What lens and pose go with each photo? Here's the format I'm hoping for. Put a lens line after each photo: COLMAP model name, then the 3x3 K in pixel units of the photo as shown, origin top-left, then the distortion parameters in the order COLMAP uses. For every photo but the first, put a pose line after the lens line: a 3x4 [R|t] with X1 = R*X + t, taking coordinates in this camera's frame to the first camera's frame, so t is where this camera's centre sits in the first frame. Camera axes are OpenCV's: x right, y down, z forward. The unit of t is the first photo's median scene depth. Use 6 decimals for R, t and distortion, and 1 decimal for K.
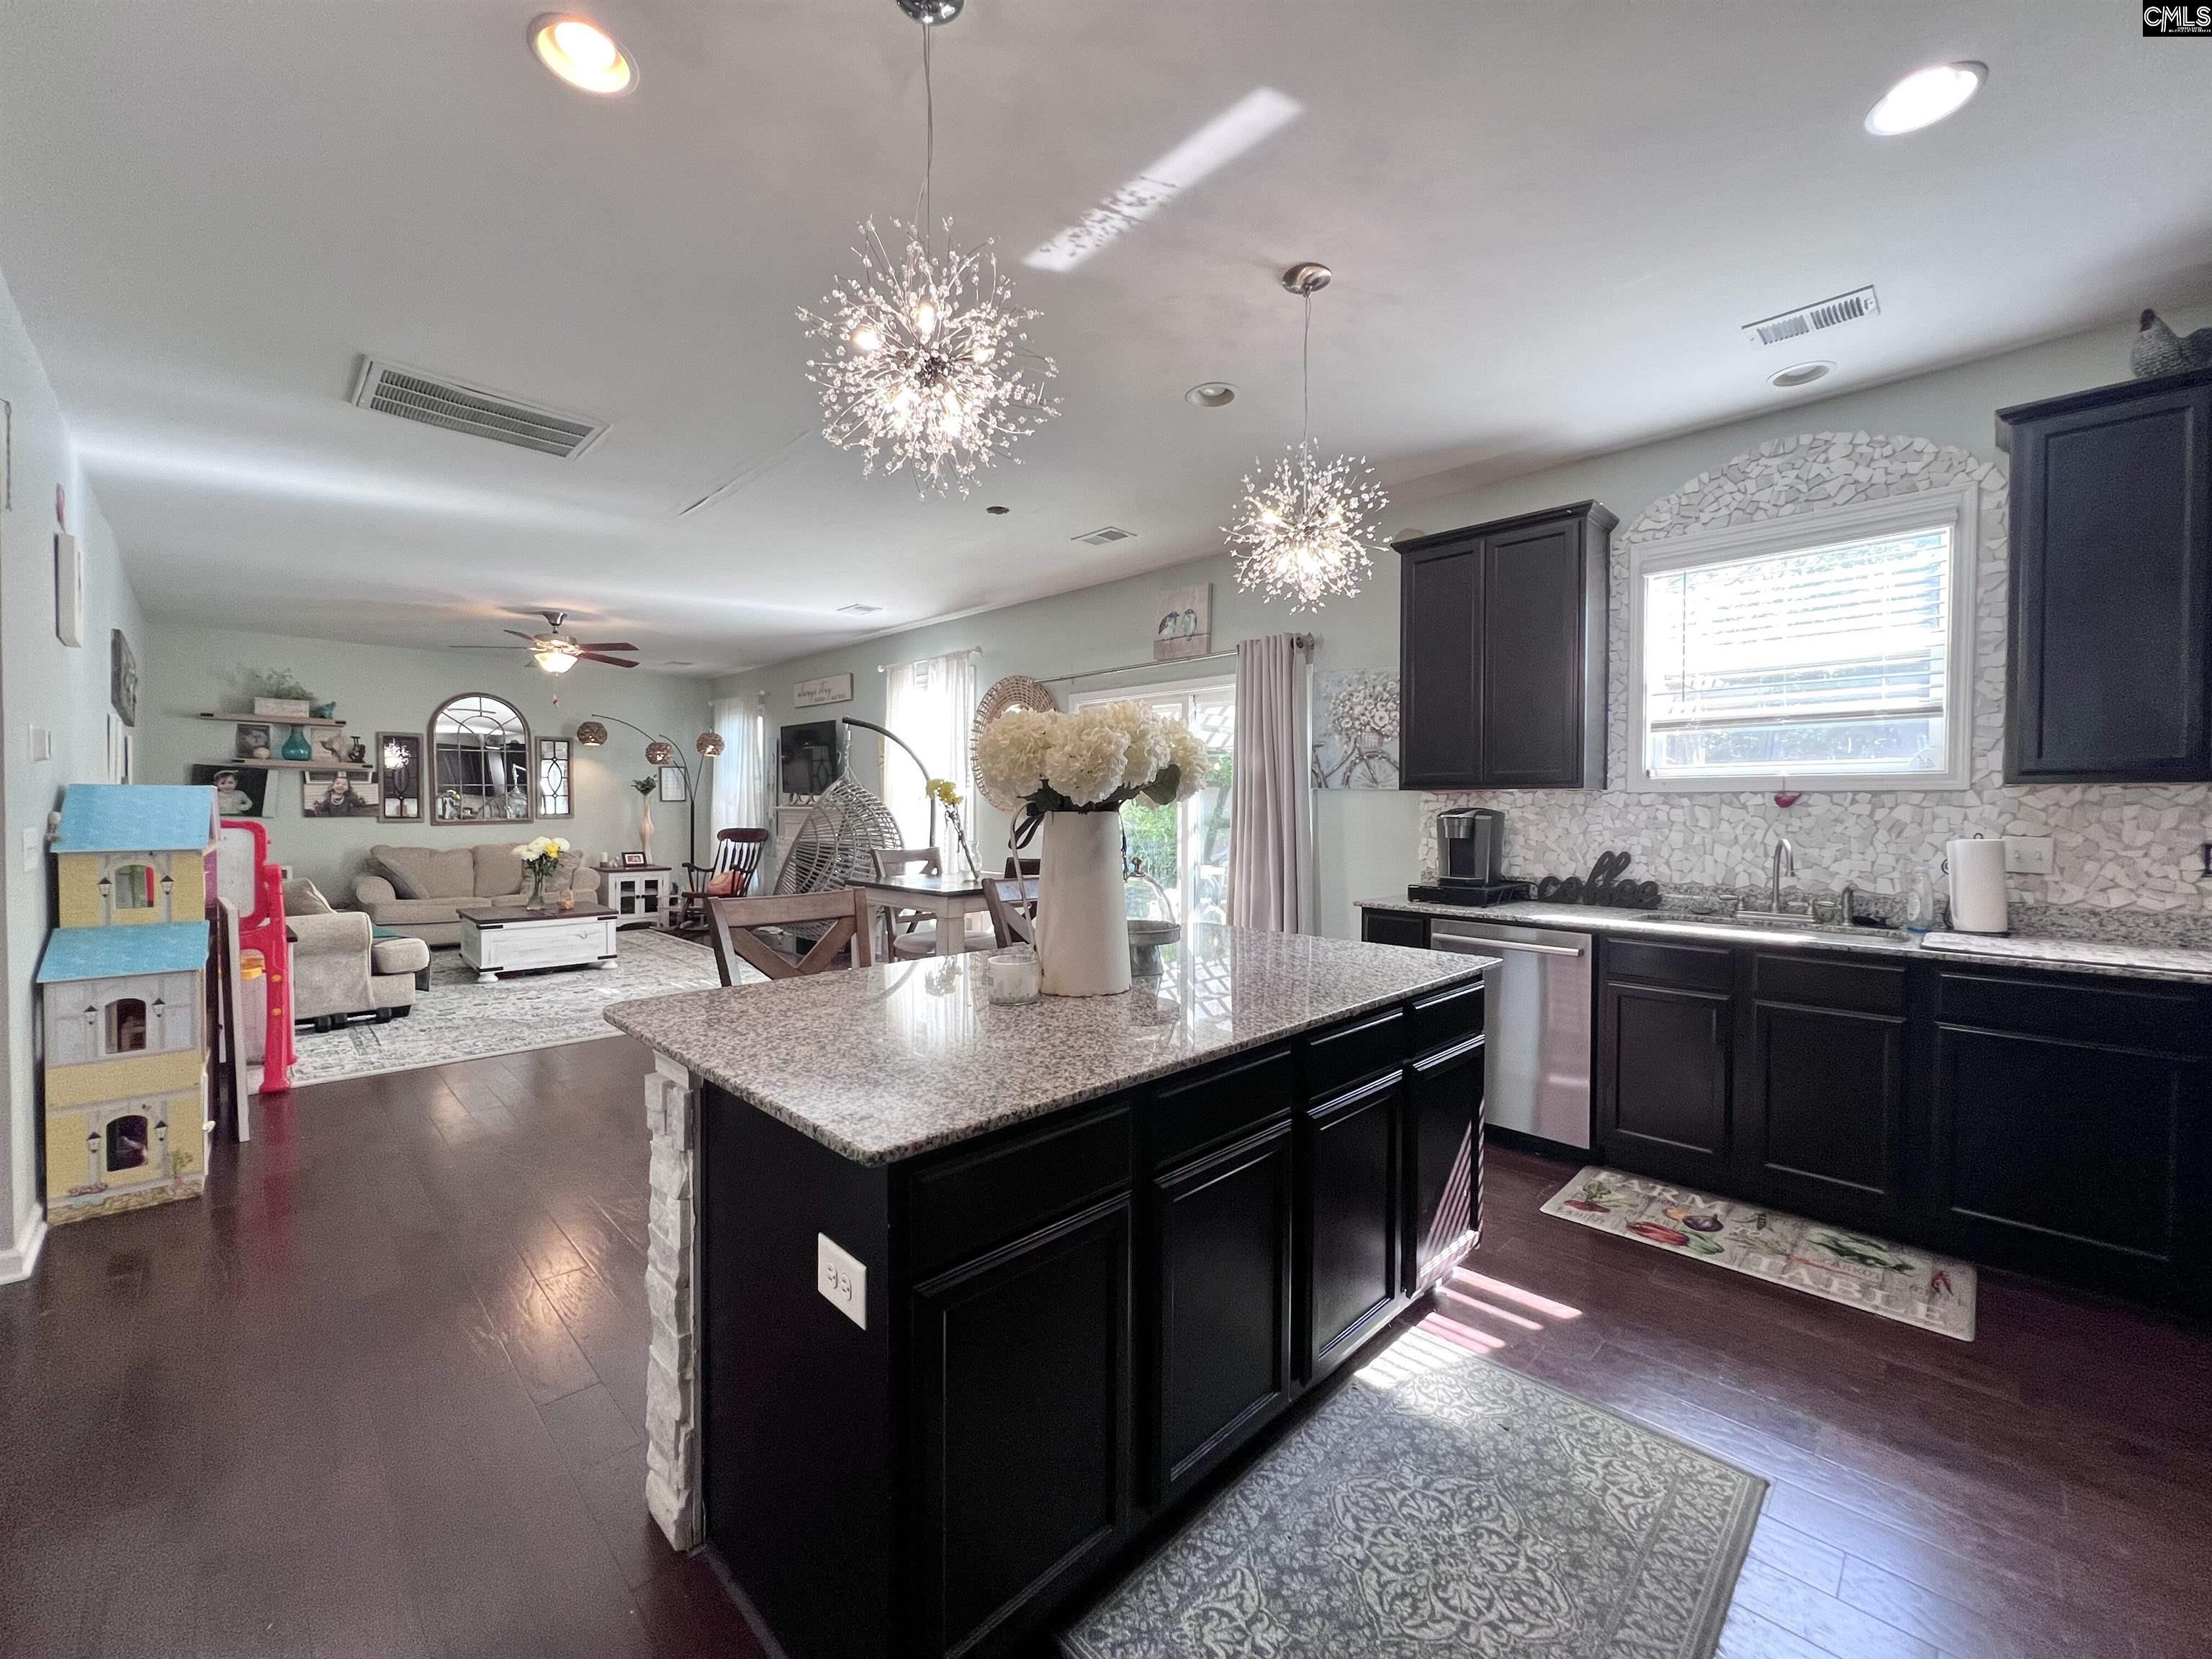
lens RADIAL K [[886.0, 0, 1105.4], [0, 886.0, 822.4], [0, 0, 1]] dist [-0.002571, 0.000540]
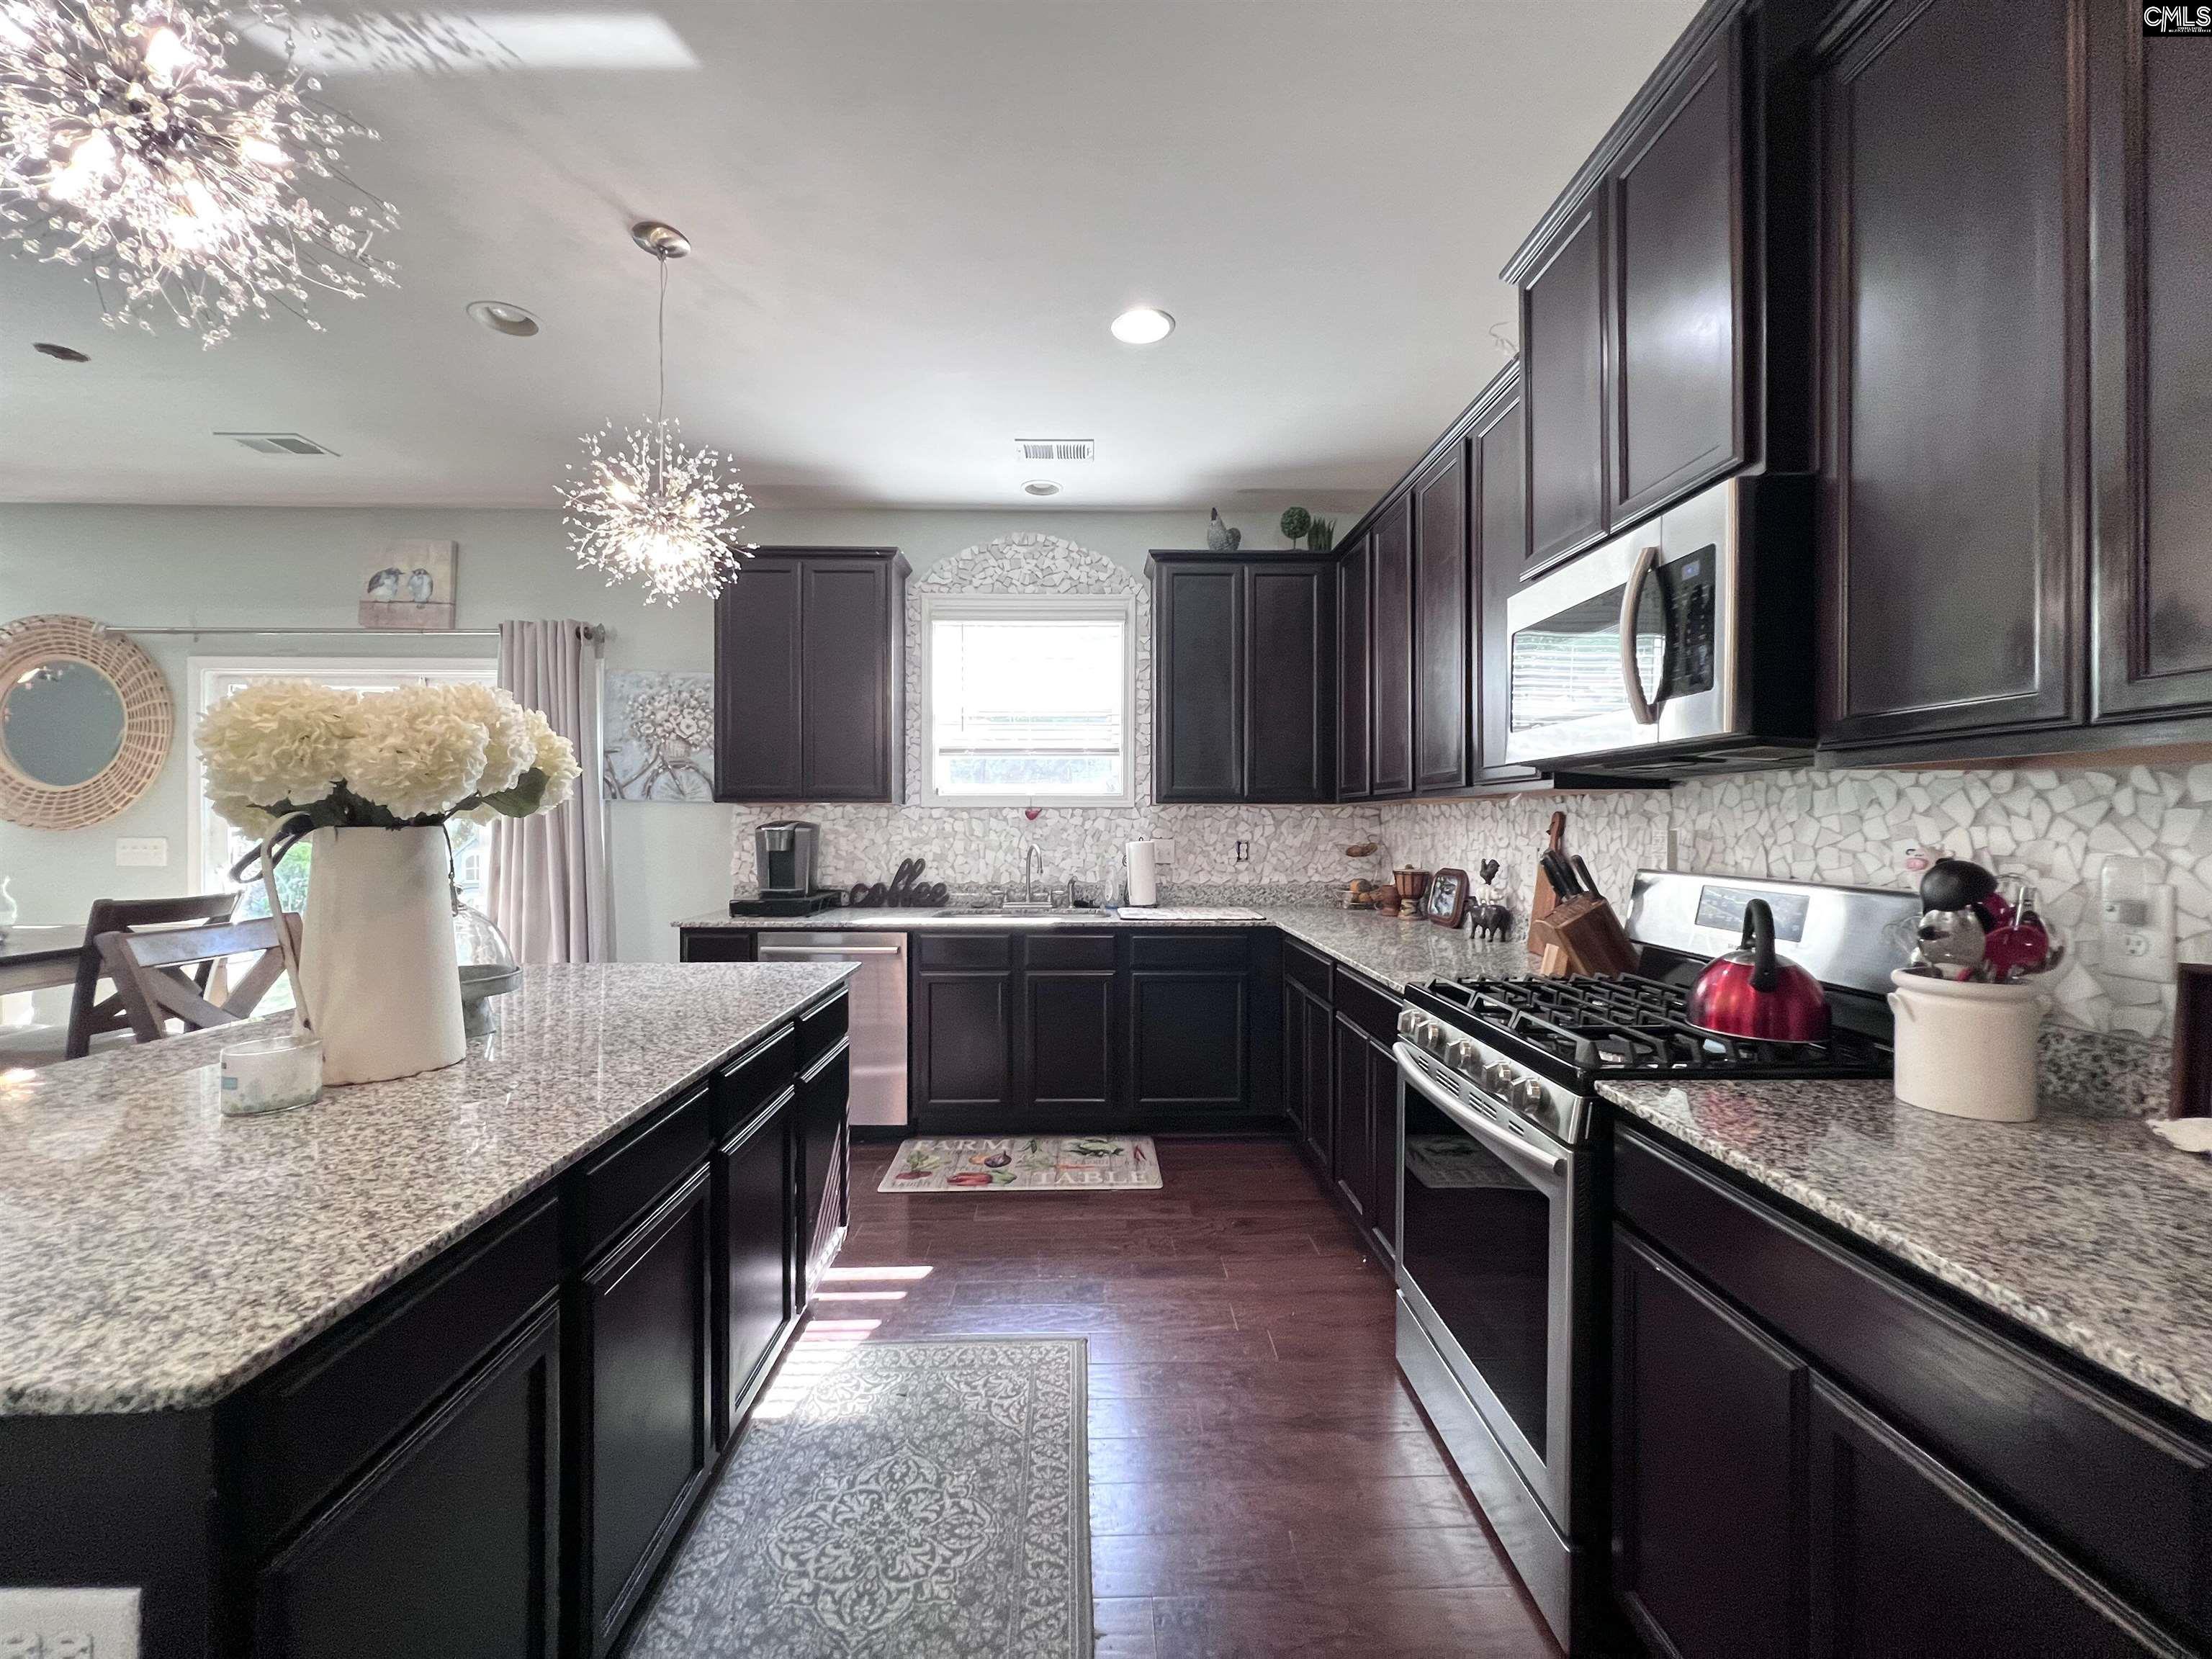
lens RADIAL K [[886.0, 0, 1105.4], [0, 886.0, 822.4], [0, 0, 1]] dist [-0.002571, 0.000540]
pose [[0.687120, -0.003682, 0.726535, -0.110198], [0.014550, 0.999856, -0.008693, -0.000518], [-0.726399, 0.016545, 0.687074, 0.046264]]
